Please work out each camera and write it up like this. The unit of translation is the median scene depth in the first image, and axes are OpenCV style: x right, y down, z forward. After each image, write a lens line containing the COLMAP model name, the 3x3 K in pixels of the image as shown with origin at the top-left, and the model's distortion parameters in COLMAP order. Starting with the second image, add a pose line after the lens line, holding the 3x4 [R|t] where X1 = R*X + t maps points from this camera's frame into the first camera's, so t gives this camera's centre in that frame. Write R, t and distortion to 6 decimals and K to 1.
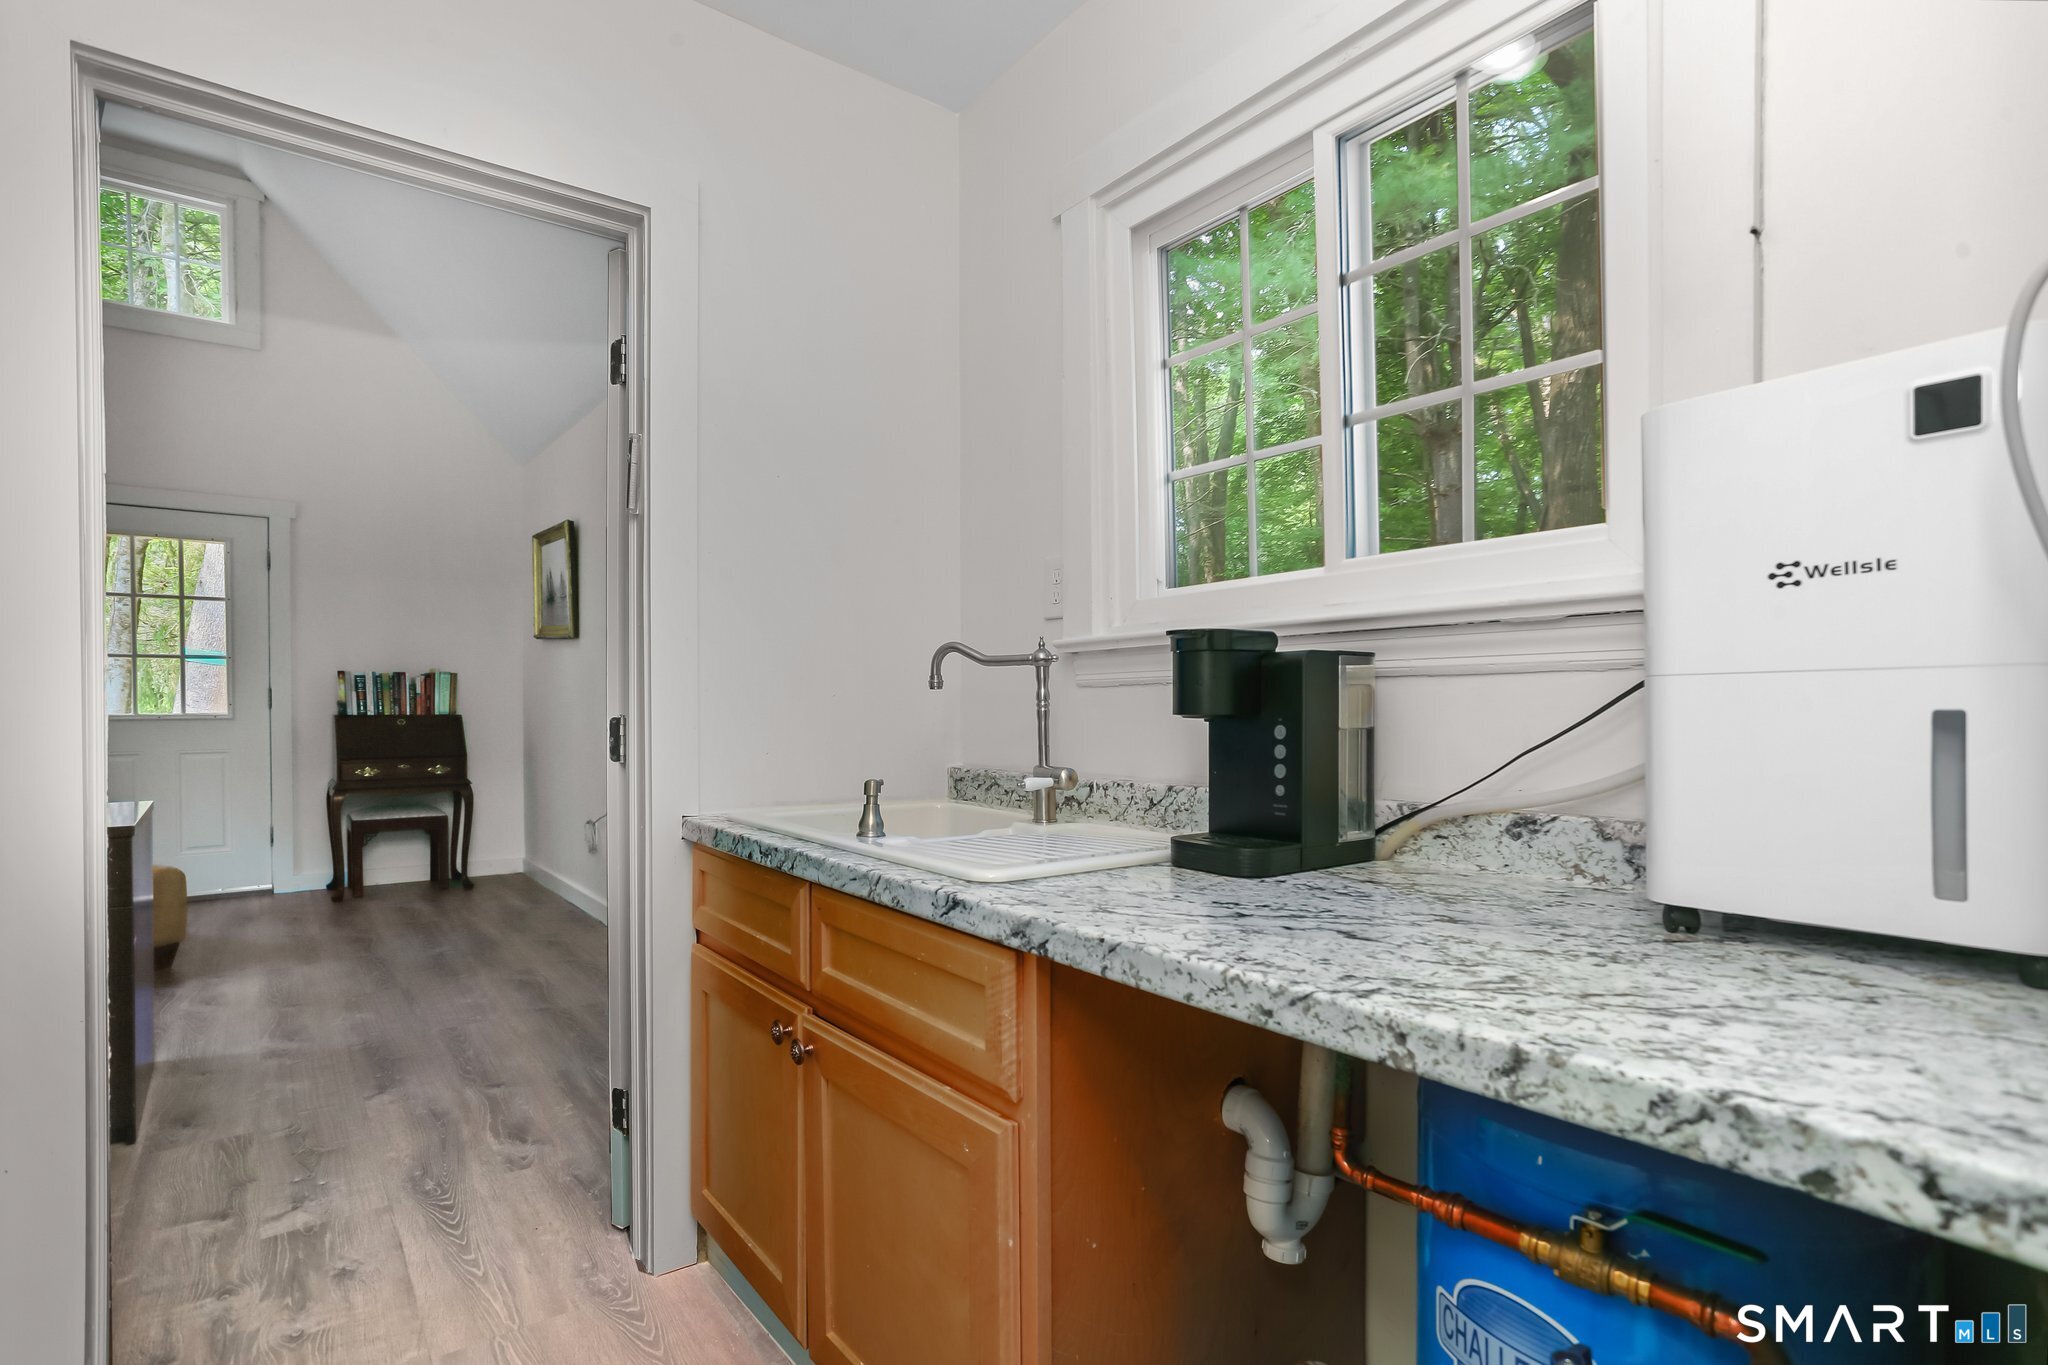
lens RADIAL K [[980.8, 0, 1020.7], [0, 980.8, 693.1], [0, 0, 1]] dist [-0.067648, 0.030657]
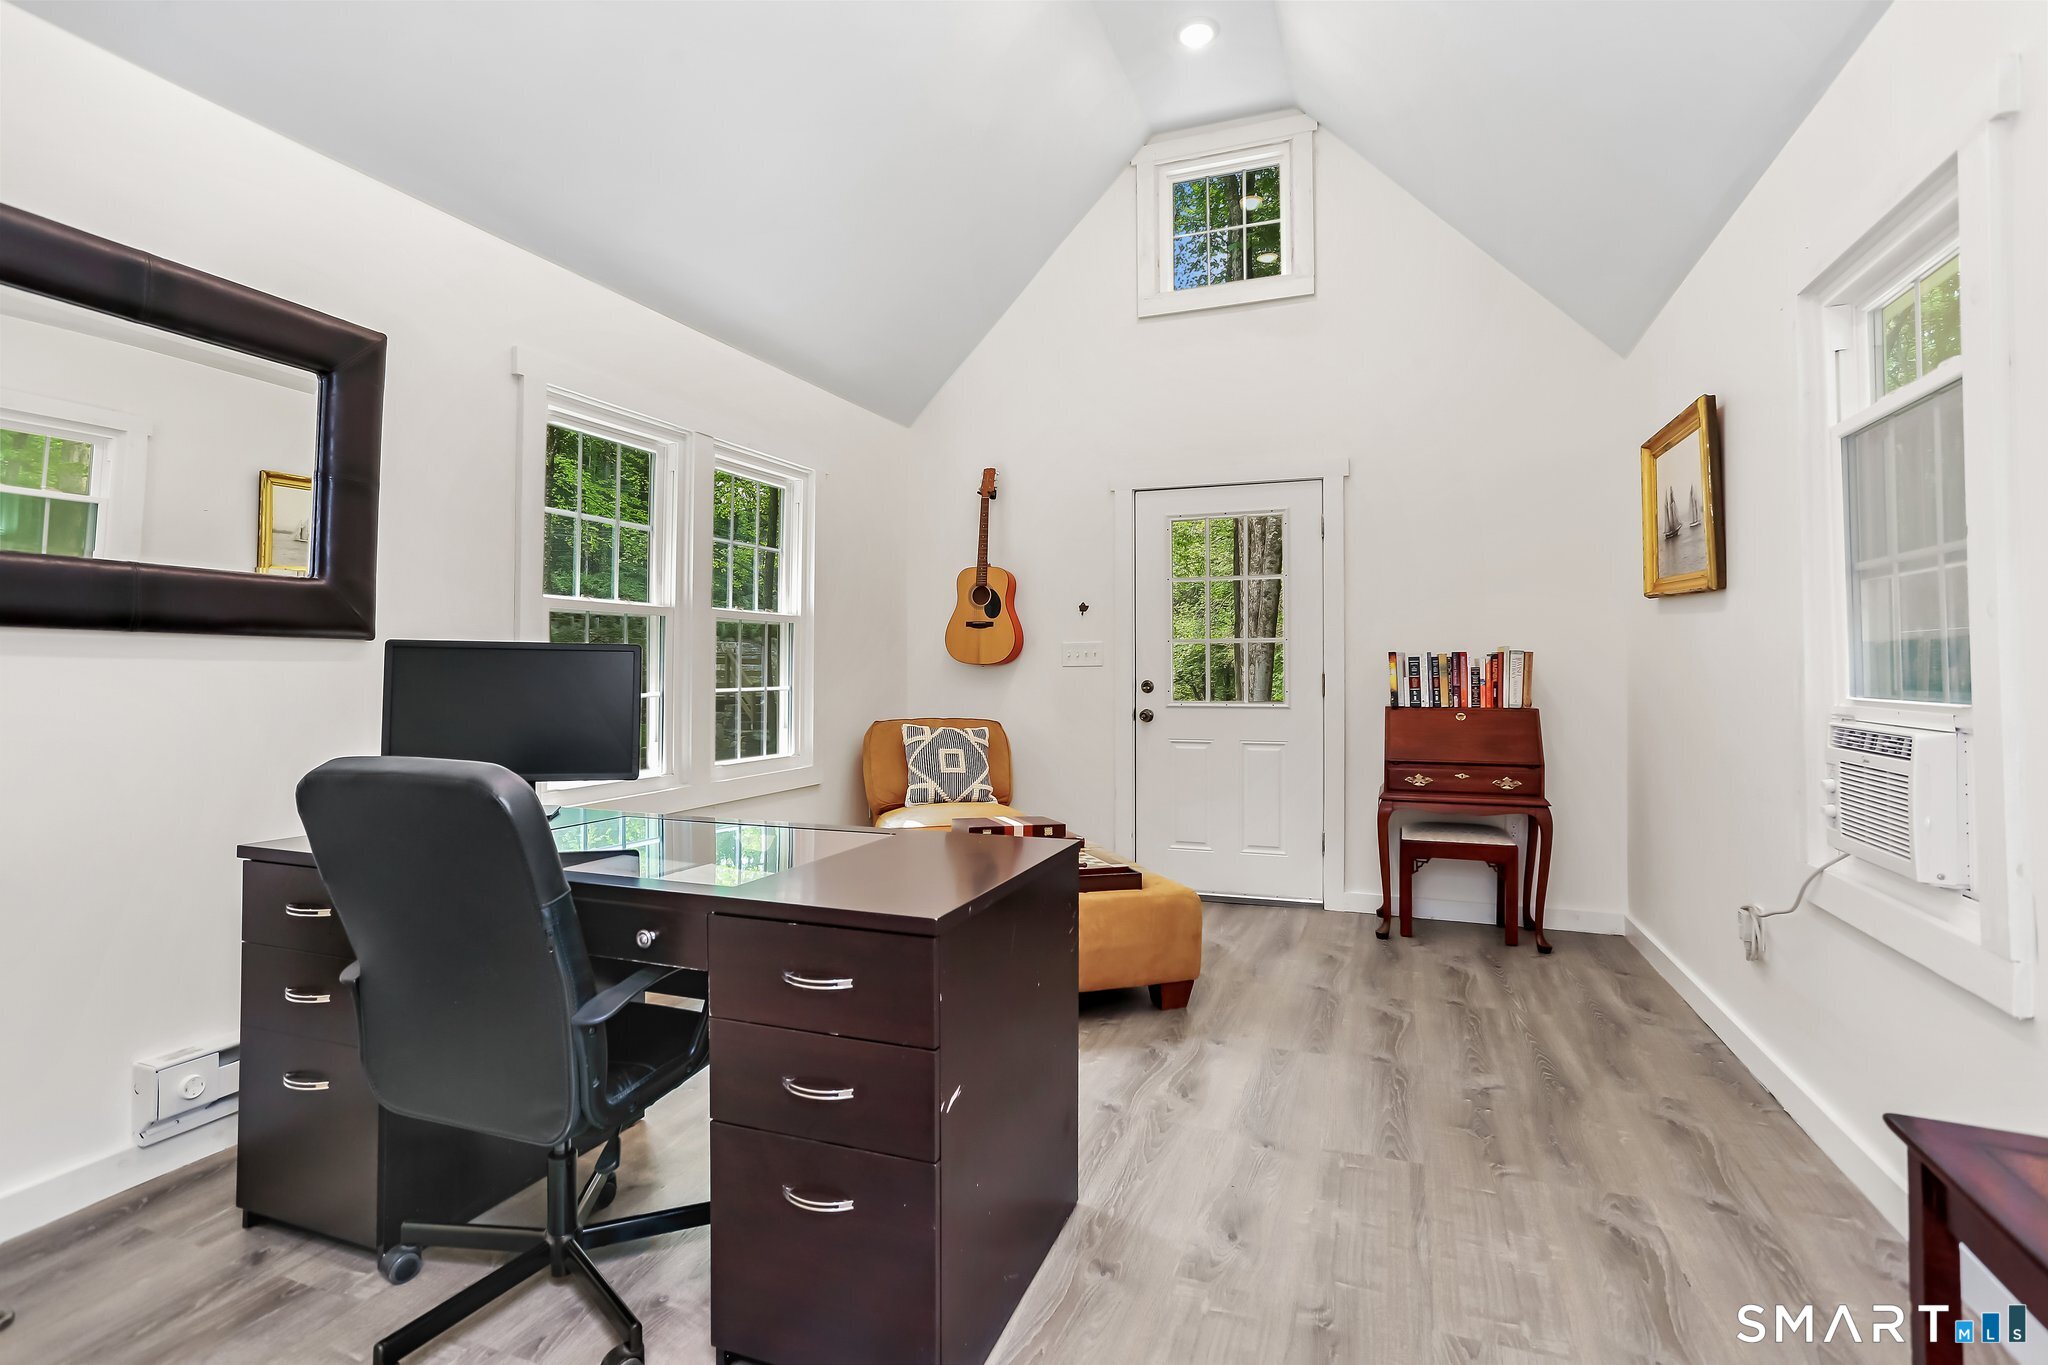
lens RADIAL K [[980.8, 0, 1020.7], [0, 980.8, 693.1], [0, 0, 1]] dist [-0.067648, 0.030657]
pose [[0.511128, 0.012479, -0.859414, -0.162426], [0.002609, 0.999867, 0.016071, -0.002491], [0.859501, -0.010457, 0.511027, 0.304344]]
